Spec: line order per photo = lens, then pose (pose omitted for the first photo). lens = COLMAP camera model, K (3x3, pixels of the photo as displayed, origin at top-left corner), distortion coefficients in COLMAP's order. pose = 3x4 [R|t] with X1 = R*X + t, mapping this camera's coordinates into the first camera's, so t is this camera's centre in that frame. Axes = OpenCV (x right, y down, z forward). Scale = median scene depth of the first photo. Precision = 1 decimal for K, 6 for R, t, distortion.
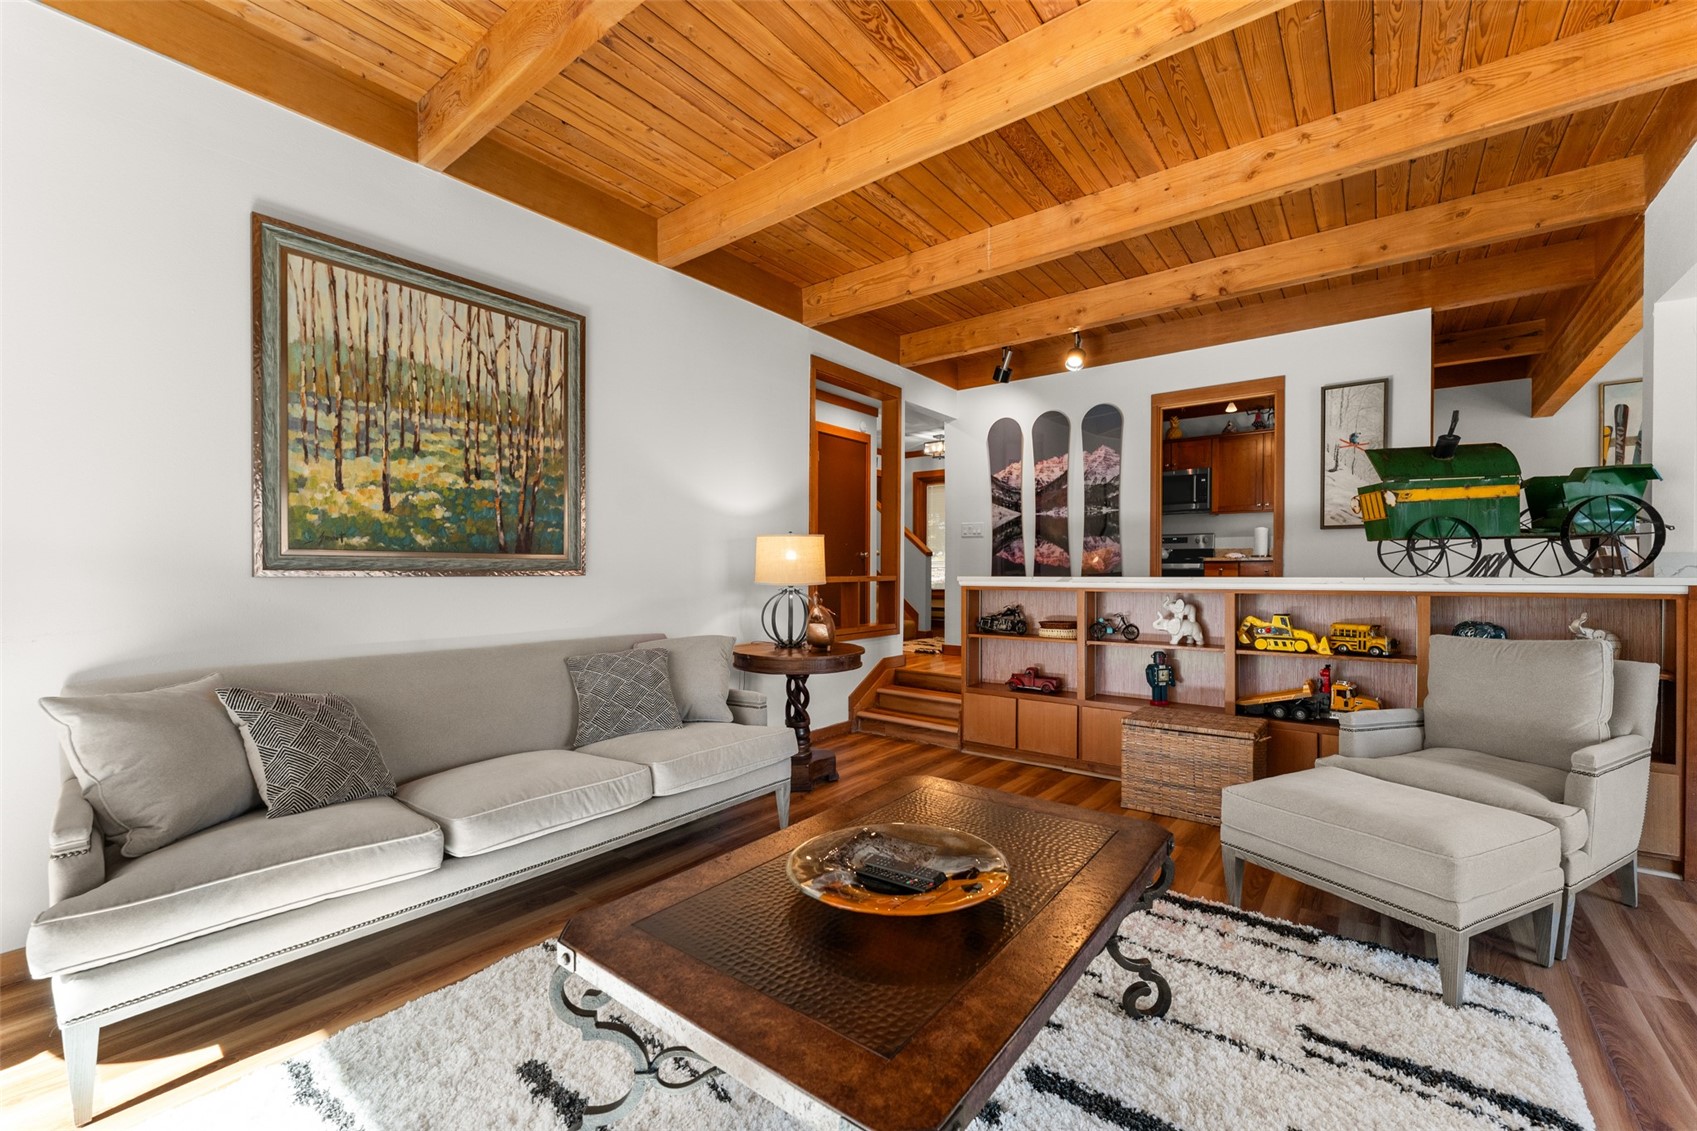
lens RADIAL K [[689.2, 0, 841.6], [0, 689.2, 578.2], [0, 0, 1]] dist [-0.001265, -0.000140]
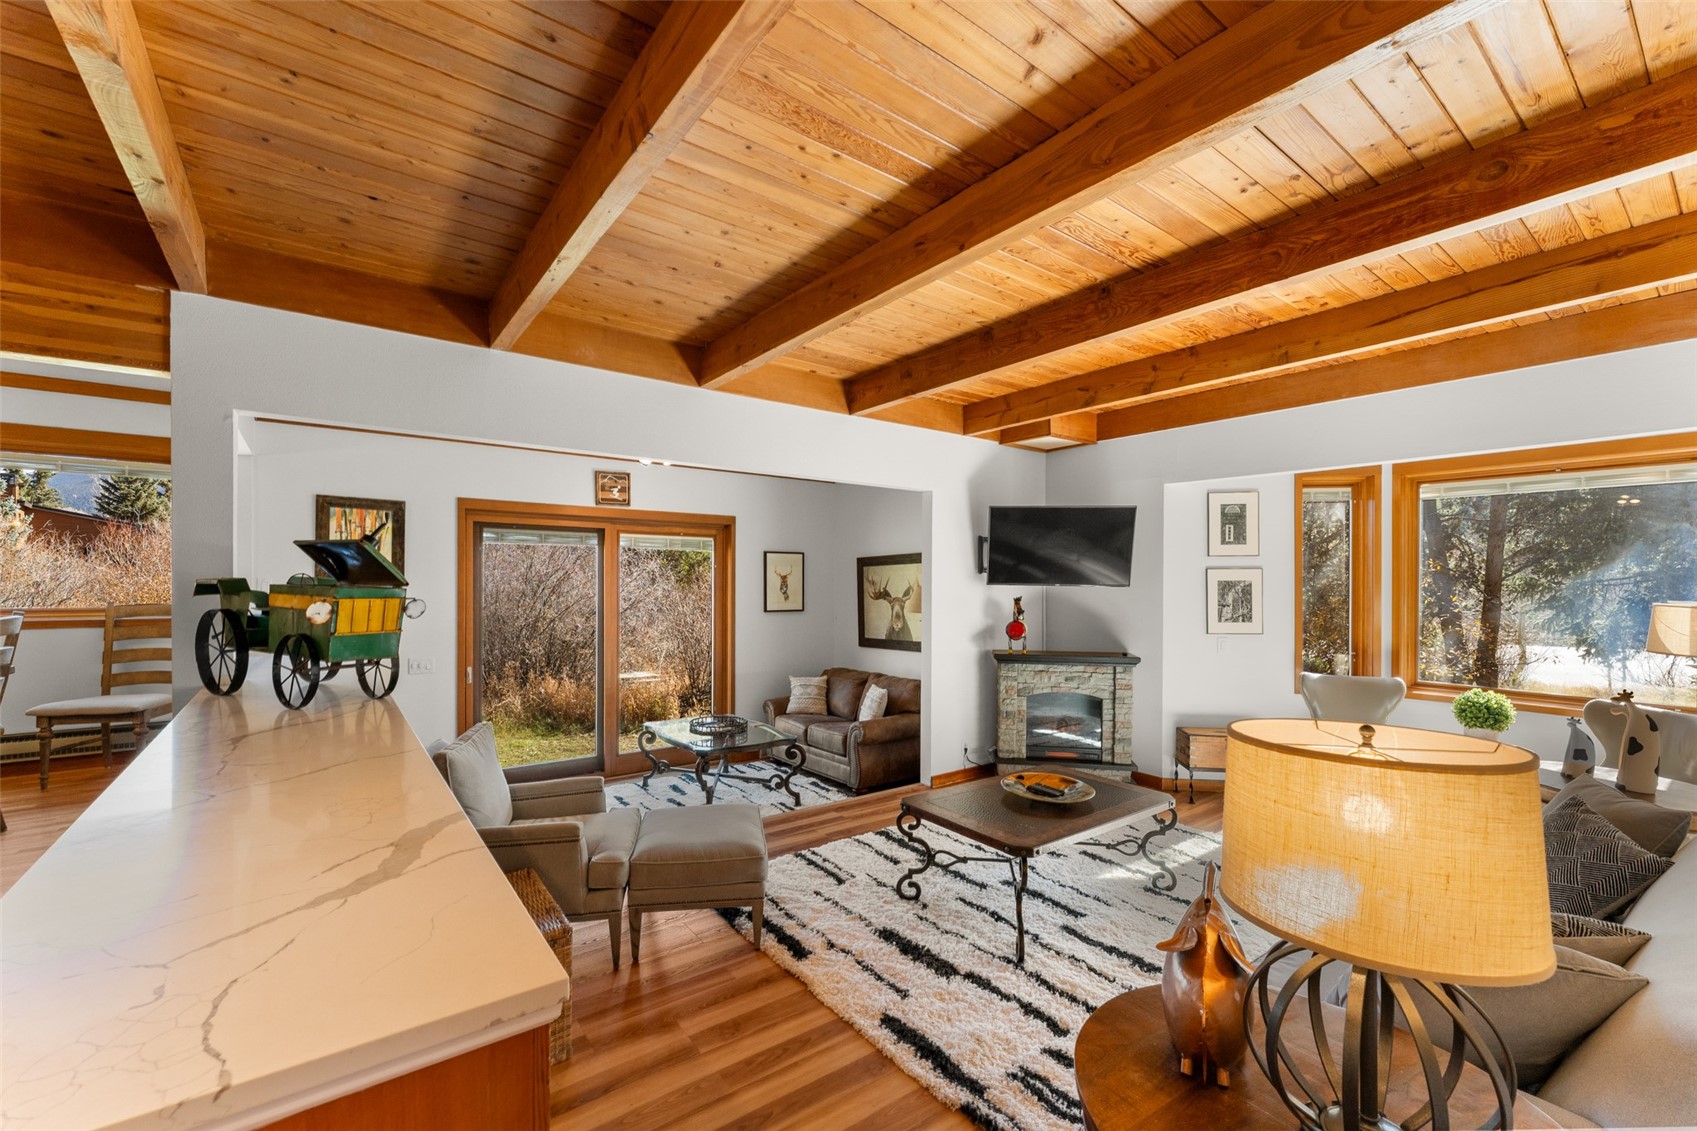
lens RADIAL K [[694.7, 0, 836.0], [0, 694.7, 583.7], [0, 0, 1]] dist [-0.003330, -0.000039]
pose [[-0.964347, -0.009410, 0.264473, 0.075897], [-0.005699, 0.999874, 0.014795, -0.166456], [-0.264579, 0.012760, -0.964279, 1.732337]]
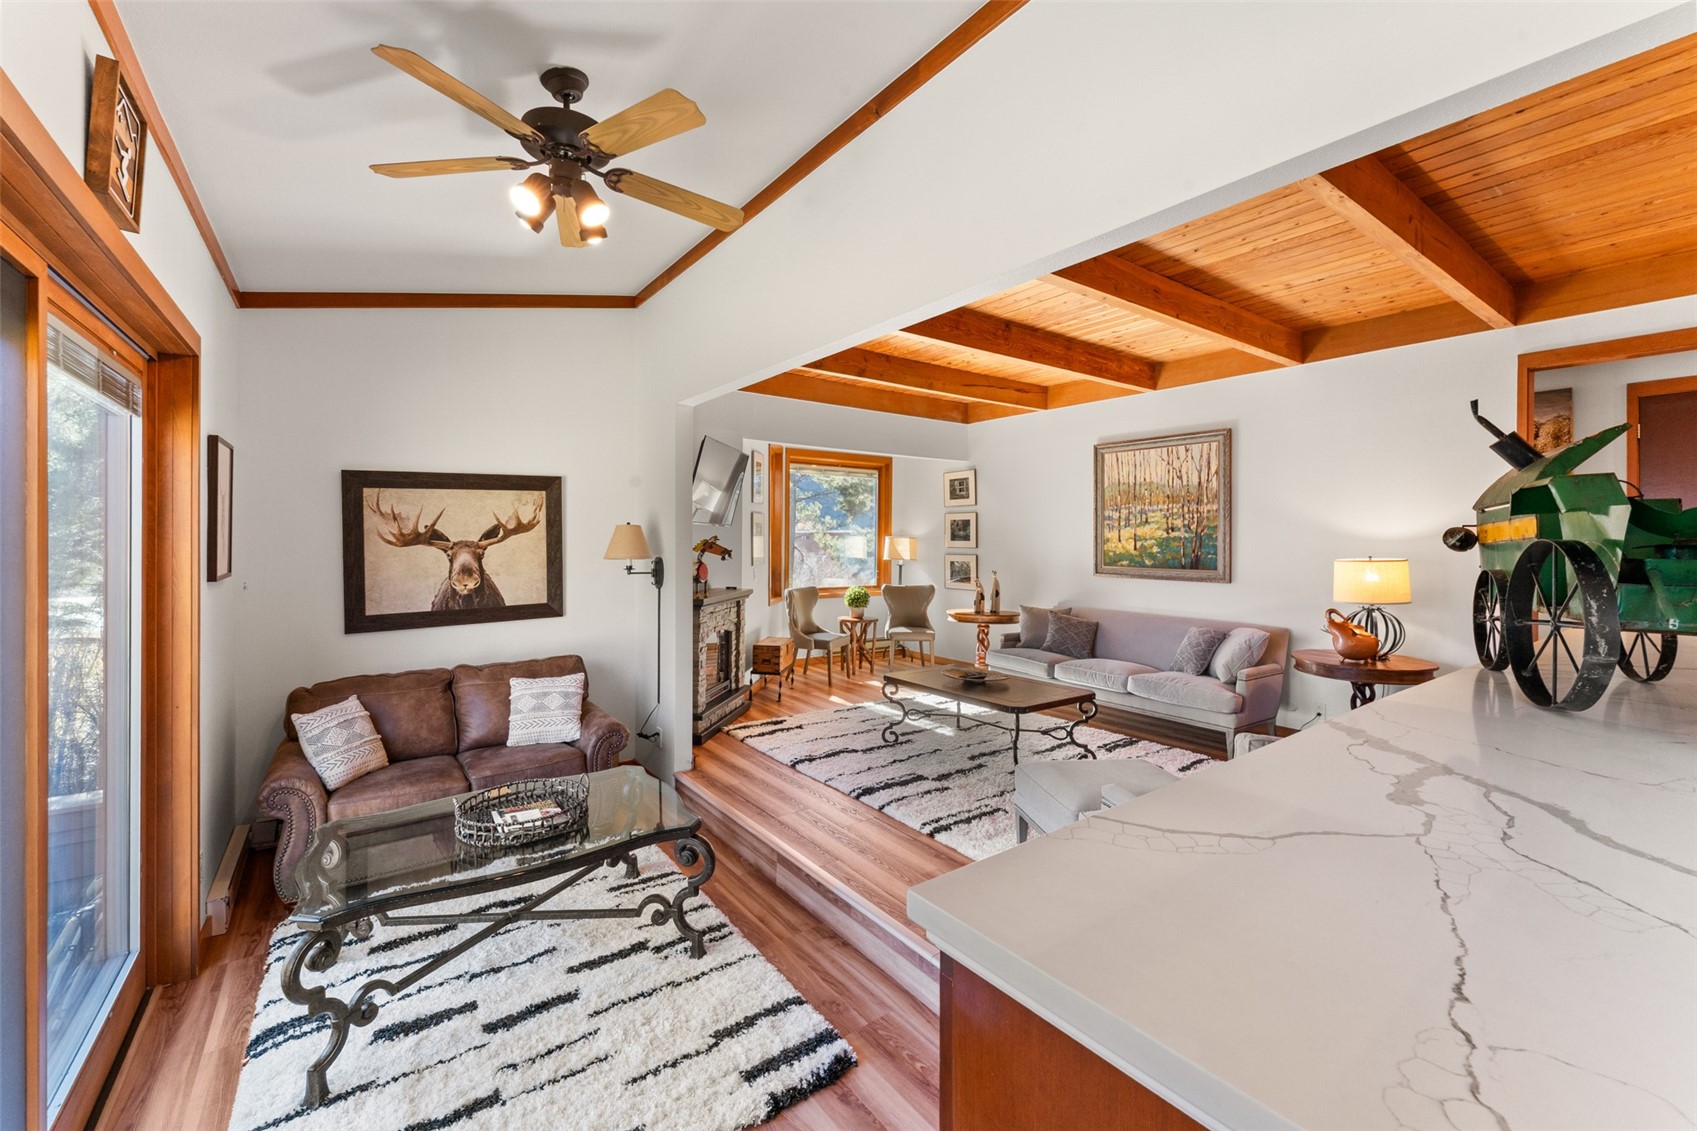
lens RADIAL K [[690.3, 0, 842.7], [0, 690.3, 536.7], [0, 0, 1]] dist [-0.001413, -0.000325]
pose [[-0.275304, -0.005636, -0.961341, 1.650407], [-0.017067, 0.999854, -0.000974, -0.110183], [0.961206, 0.016139, -0.275360, 0.624608]]
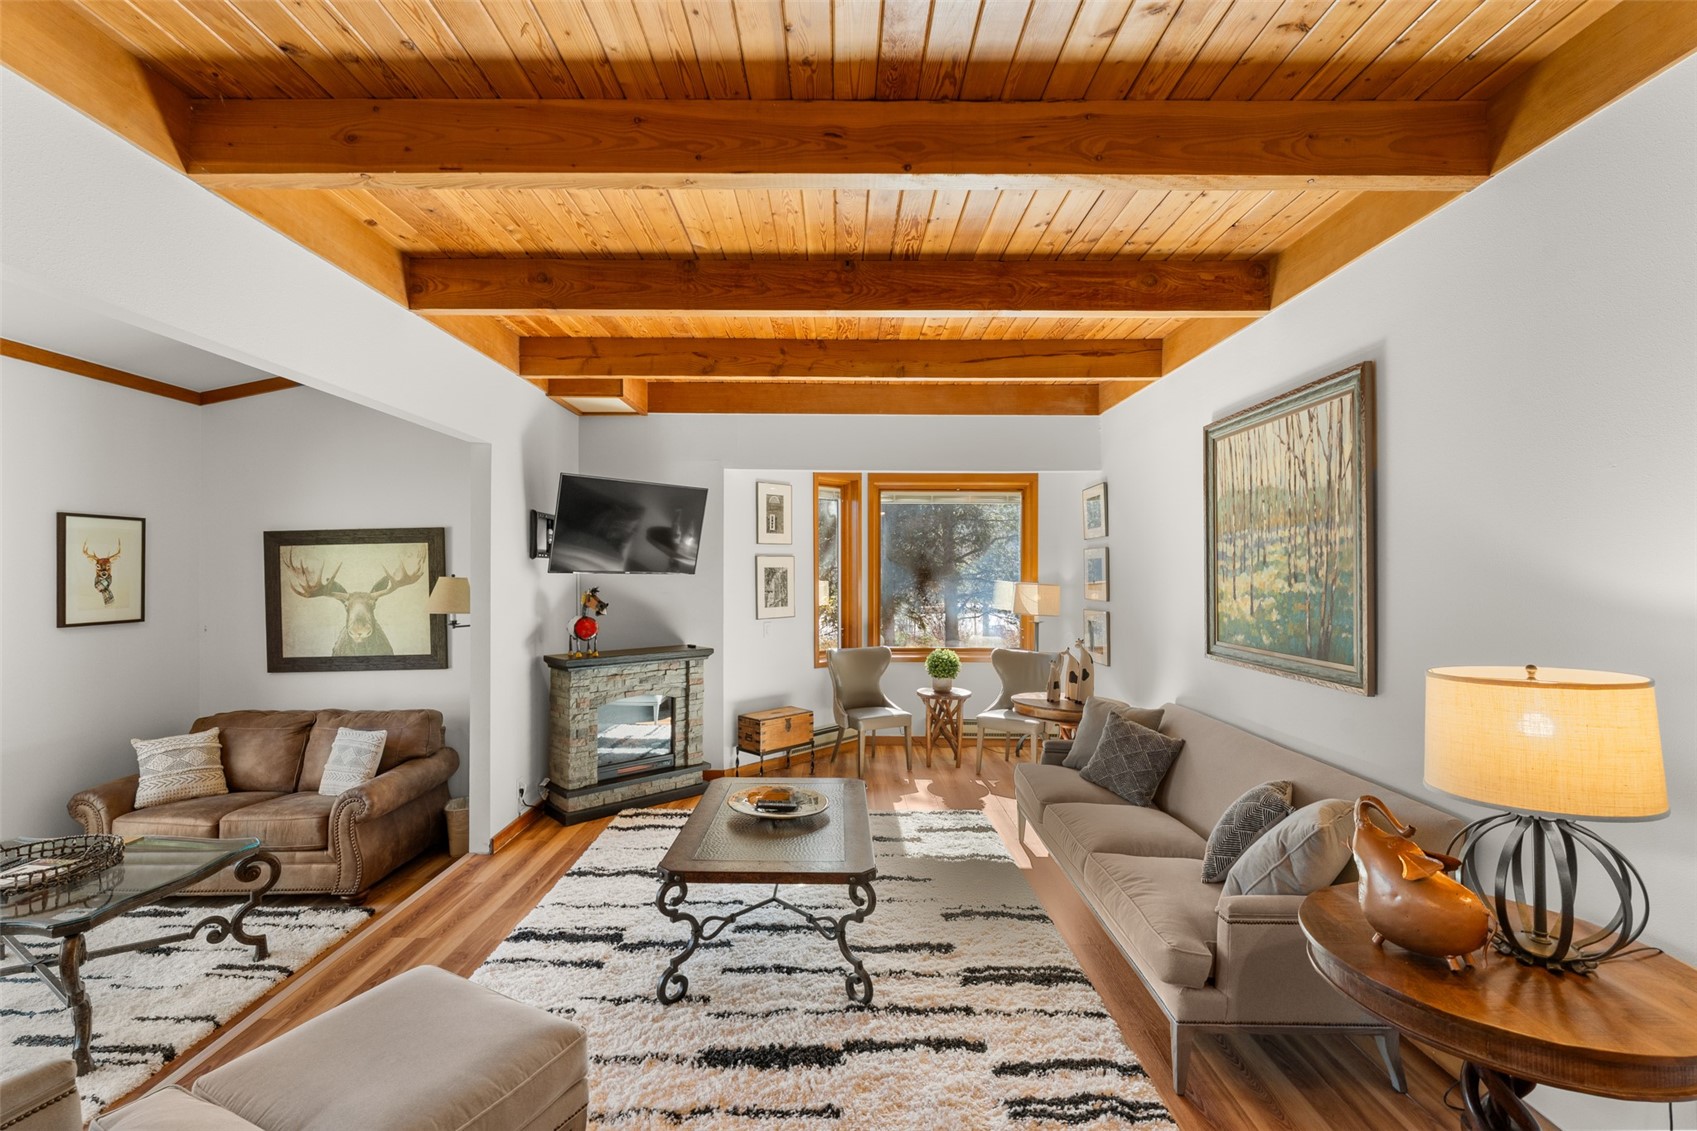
lens RADIAL K [[739.9, 0, 843.2], [0, 739.9, 566.4], [0, 0, 1]] dist [-0.003934, -0.000543]
pose [[-0.783310, -0.008738, -0.621570, 0.664071], [-0.010817, 0.999941, -0.000425, -0.158165], [0.621538, 0.006391, -0.783358, 1.424319]]
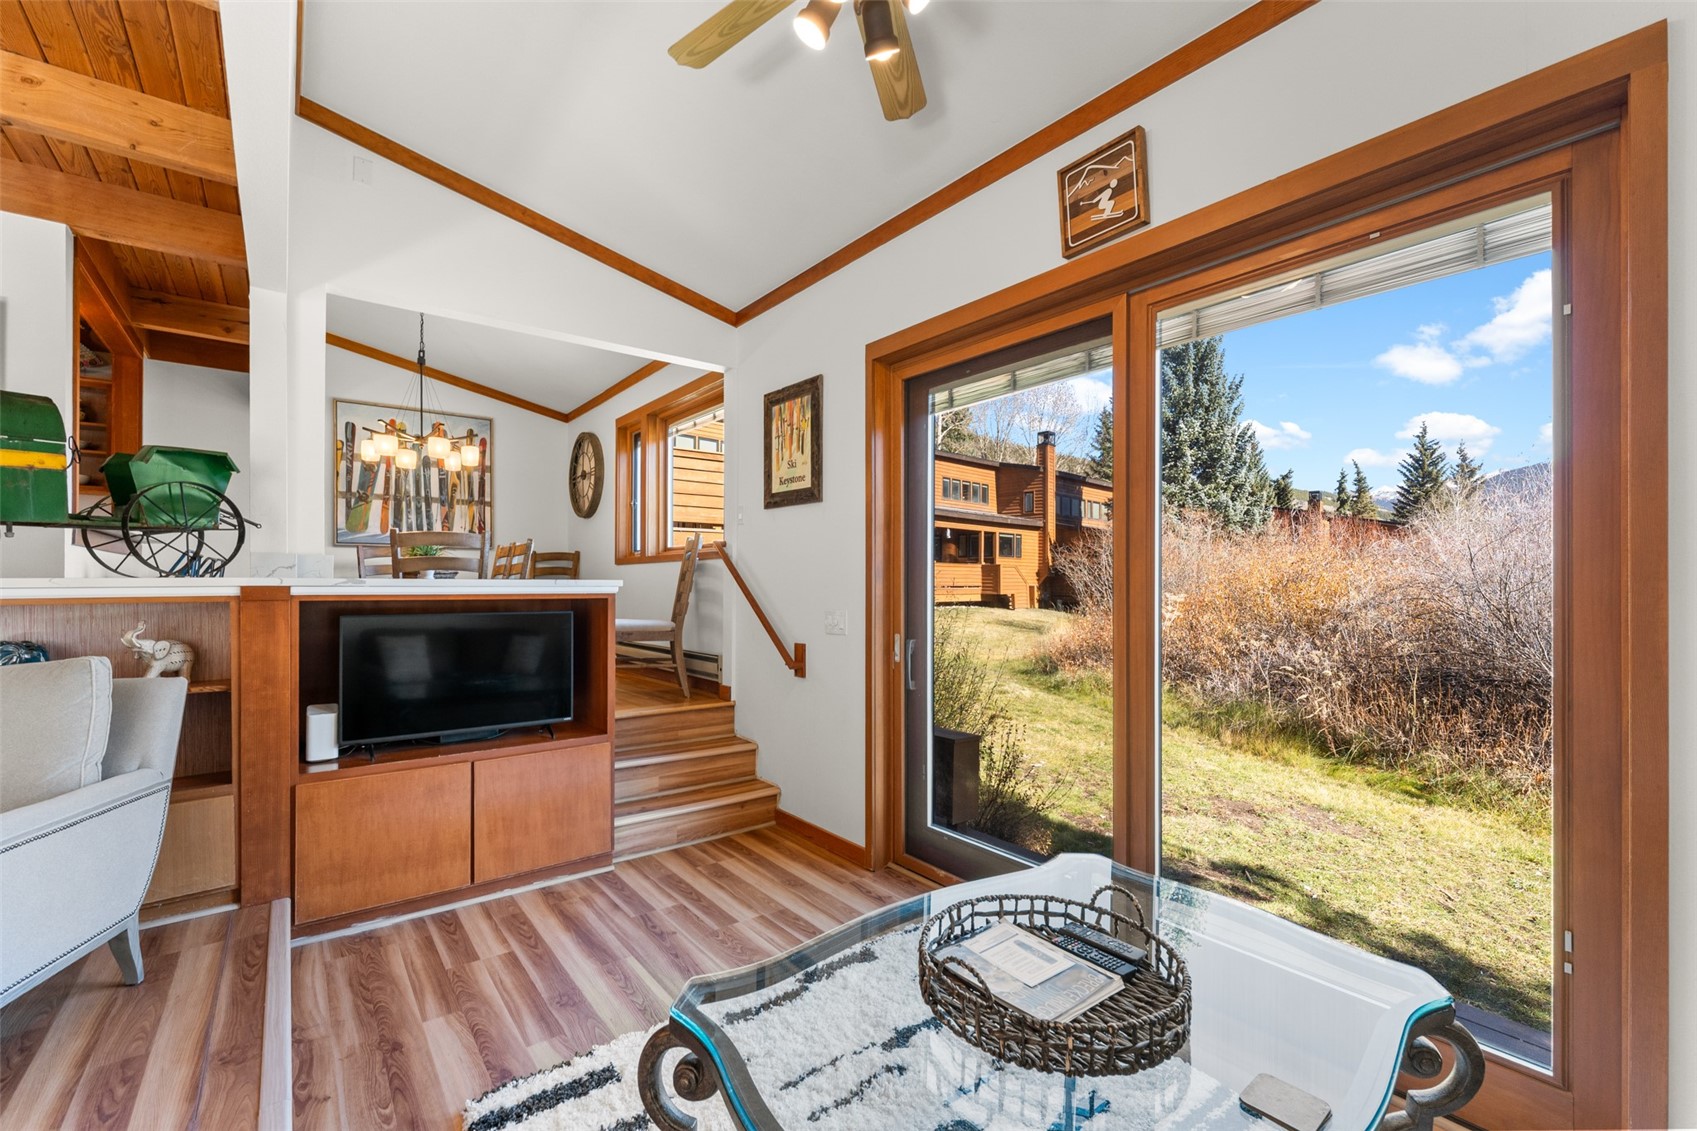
lens RADIAL K [[710.6, 0, 840.3], [0, 710.6, 580.8], [0, 0, 1]] dist [-0.001821, -0.000339]
pose [[0.235077, 0.000690, 0.971976, 0.432101], [0.011430, 0.999929, -0.003474, 0.013638], [-0.971910, 0.011927, 0.235052, -0.002971]]
